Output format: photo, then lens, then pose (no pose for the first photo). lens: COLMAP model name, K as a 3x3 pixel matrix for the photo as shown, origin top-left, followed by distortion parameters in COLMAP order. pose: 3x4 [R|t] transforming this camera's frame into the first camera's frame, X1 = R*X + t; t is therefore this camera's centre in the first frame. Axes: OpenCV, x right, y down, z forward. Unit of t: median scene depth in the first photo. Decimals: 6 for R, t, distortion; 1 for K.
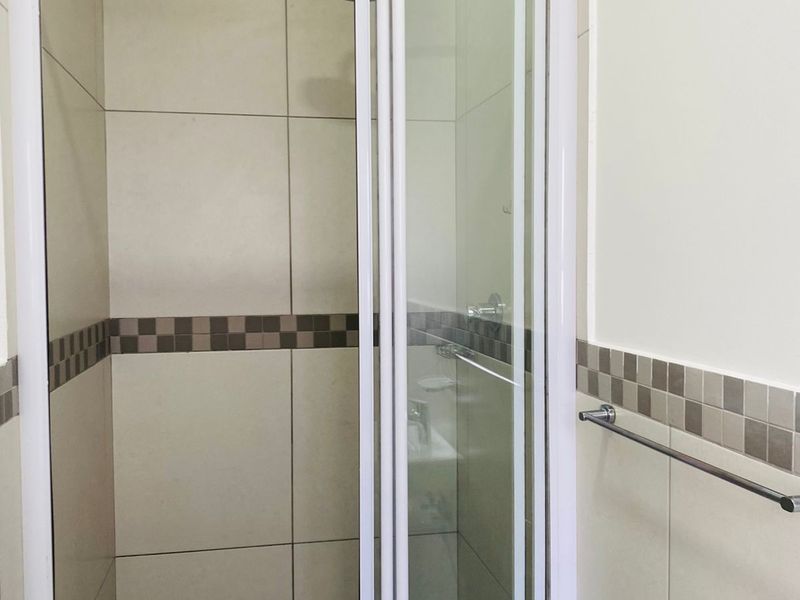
lens RADIAL K [[829.6, 0, 401.9], [0, 829.6, 300.7], [0, 0, 1]] dist [0.064363, 0.000000]
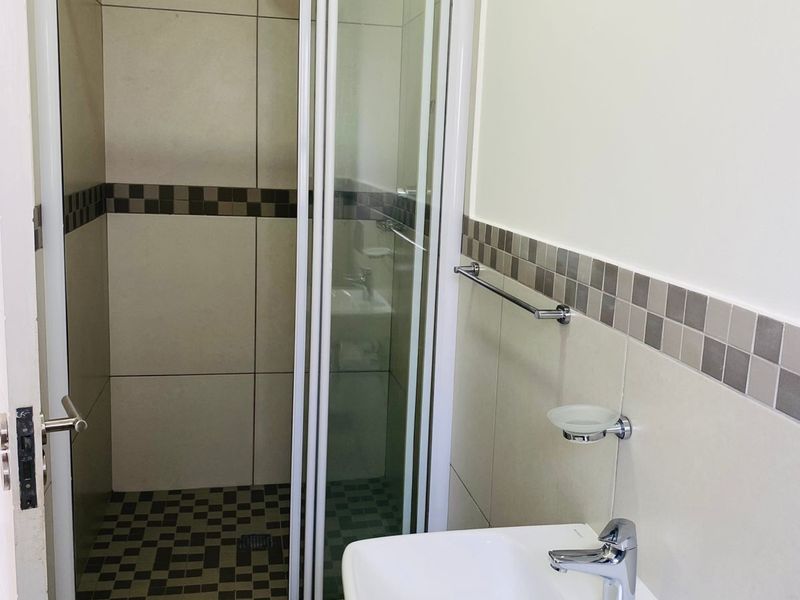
lens RADIAL K [[829.6, 0, 397.1], [0, 829.6, 299.6], [0, 0, 1]] dist [0.064363, 0.000000]
pose [[0.998859, 0.046741, 0.009756, 0.070975], [-0.047631, 0.989721, 0.134847, 0.004775], [-0.003353, -0.135158, 0.990818, -0.234425]]
